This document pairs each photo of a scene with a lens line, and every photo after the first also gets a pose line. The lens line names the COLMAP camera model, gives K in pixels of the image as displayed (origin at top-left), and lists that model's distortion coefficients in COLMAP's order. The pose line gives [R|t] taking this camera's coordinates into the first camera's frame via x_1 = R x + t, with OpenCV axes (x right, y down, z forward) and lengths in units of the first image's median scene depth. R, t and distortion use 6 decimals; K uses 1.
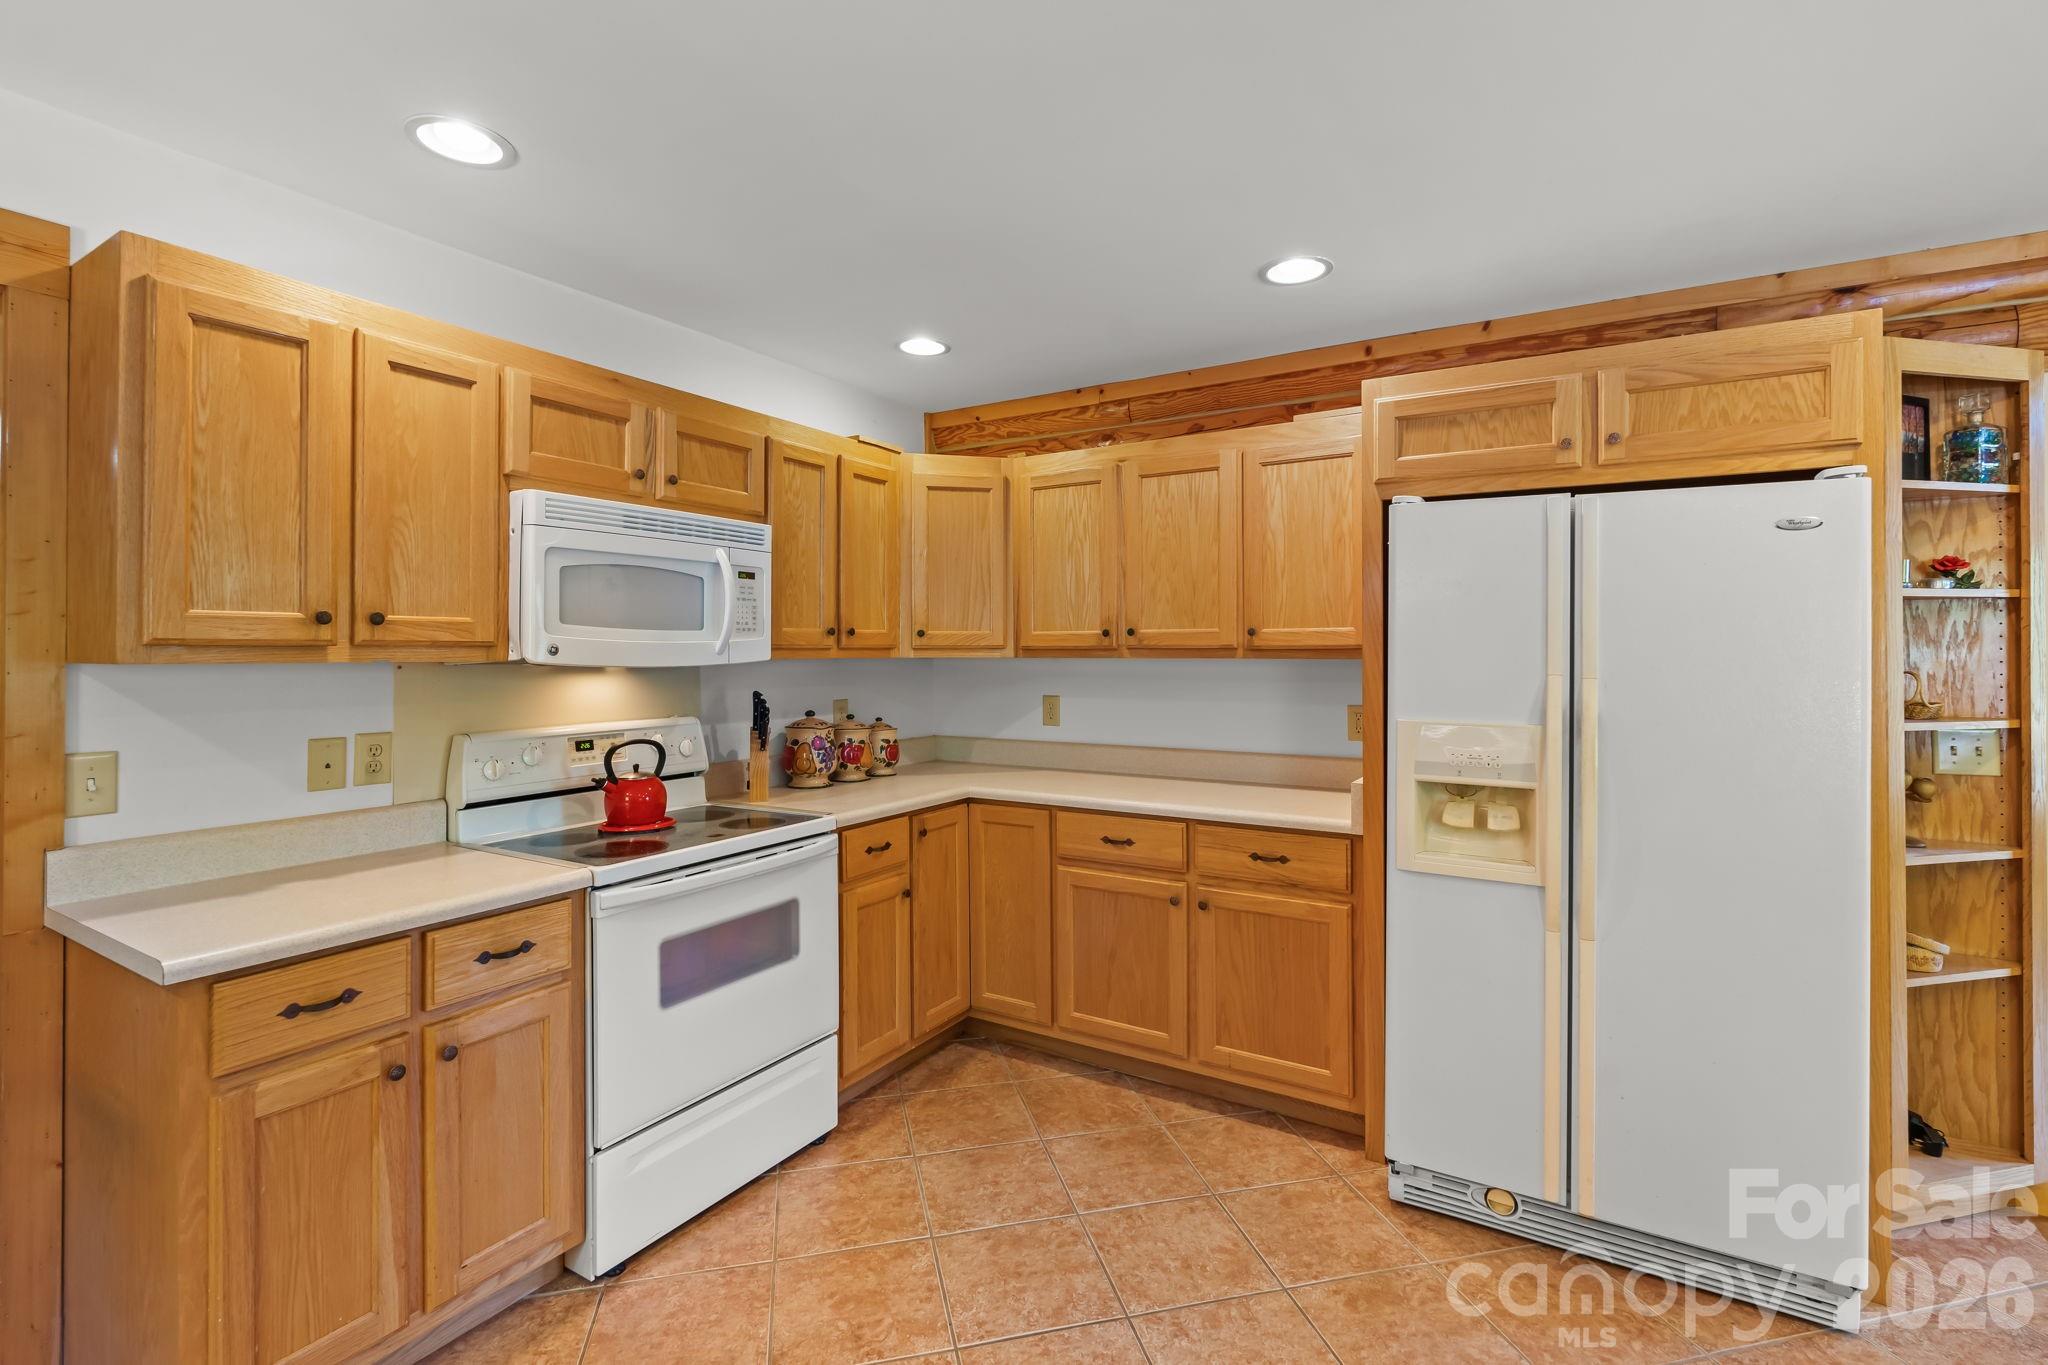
lens RADIAL K [[924.0, 0, 1025.1], [0, 924.0, 643.6], [0, 0, 1]] dist [-0.004178, 0.000824]
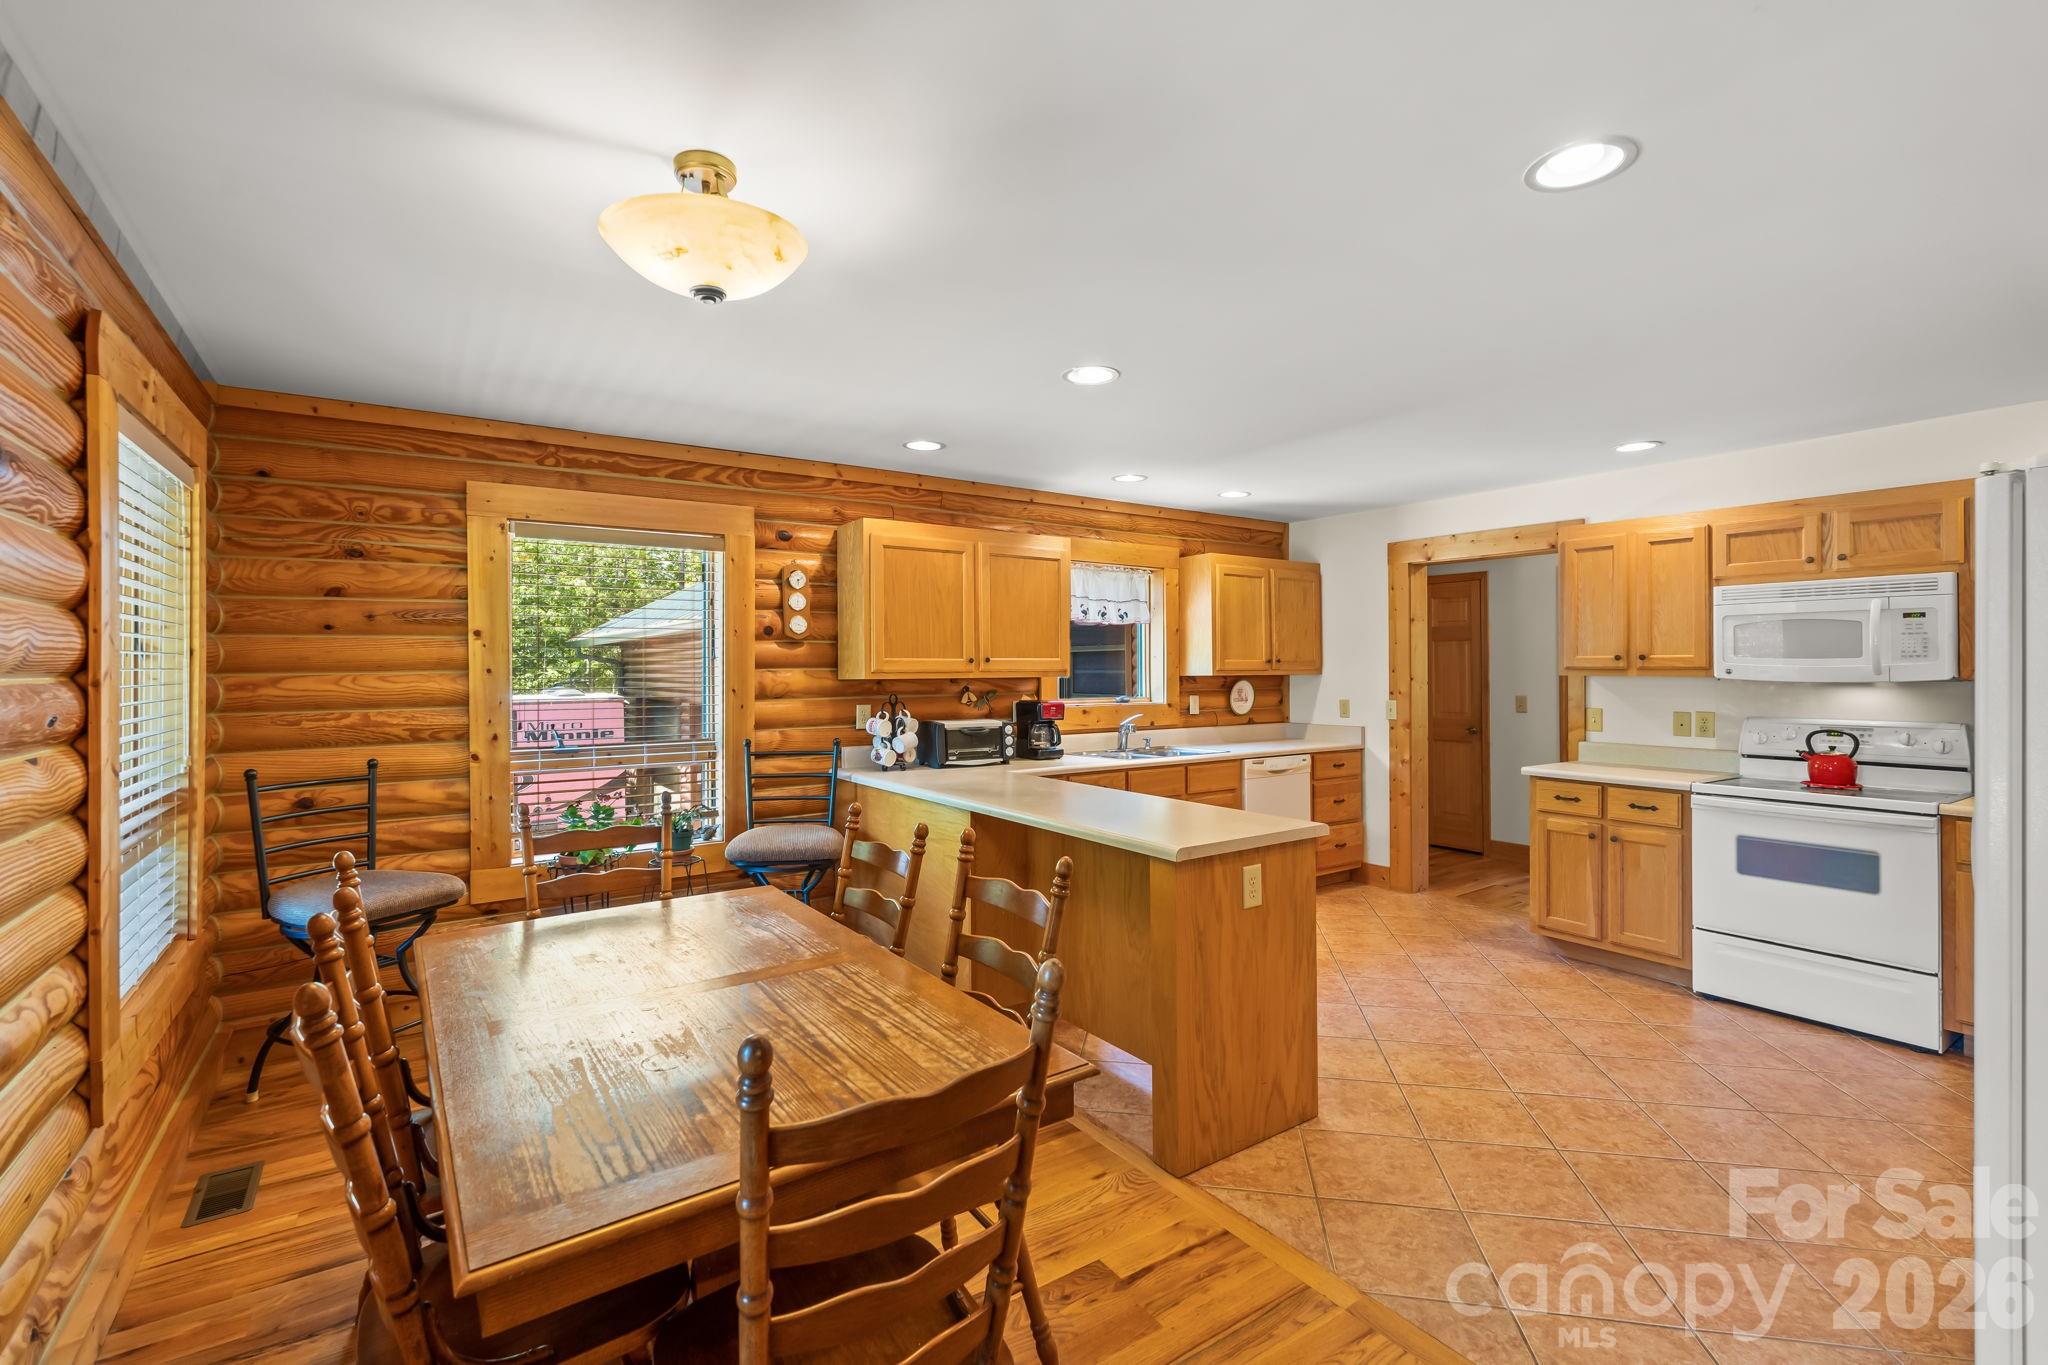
lens RADIAL K [[902.4, 0, 1017.1], [0, 902.4, 660.7], [0, 0, 1]] dist [-0.004895, 0.000341]
pose [[-0.408639, -0.007272, -0.912667, 1.500908], [0.005866, 0.999927, -0.010594, -0.002653], [0.912677, -0.009683, -0.408566, 0.378211]]
